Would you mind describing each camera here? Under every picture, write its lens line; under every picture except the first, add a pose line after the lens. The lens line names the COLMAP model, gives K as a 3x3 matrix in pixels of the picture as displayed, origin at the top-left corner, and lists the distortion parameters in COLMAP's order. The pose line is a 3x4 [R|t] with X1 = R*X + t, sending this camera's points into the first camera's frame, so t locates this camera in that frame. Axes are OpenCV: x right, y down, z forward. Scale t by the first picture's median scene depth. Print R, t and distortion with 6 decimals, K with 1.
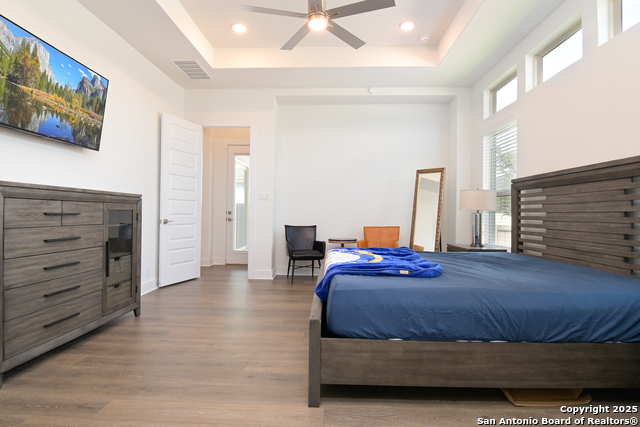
lens RADIAL K [[337.7, 0, 319.8], [0, 337.7, 211.5], [0, 0, 1]] dist [0.001640, -0.004407]
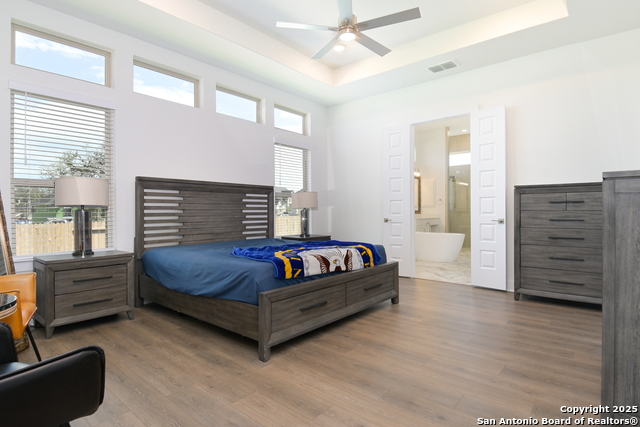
lens RADIAL K [[337.7, 0, 318.9], [0, 337.7, 218.8], [0, 0, 1]] dist [0.001640, -0.004407]
pose [[-0.776761, -0.020370, 0.629466, -0.614494], [-0.004075, 0.999618, 0.027321, -0.000503], [-0.629782, 0.018657, -0.776548, 1.882411]]
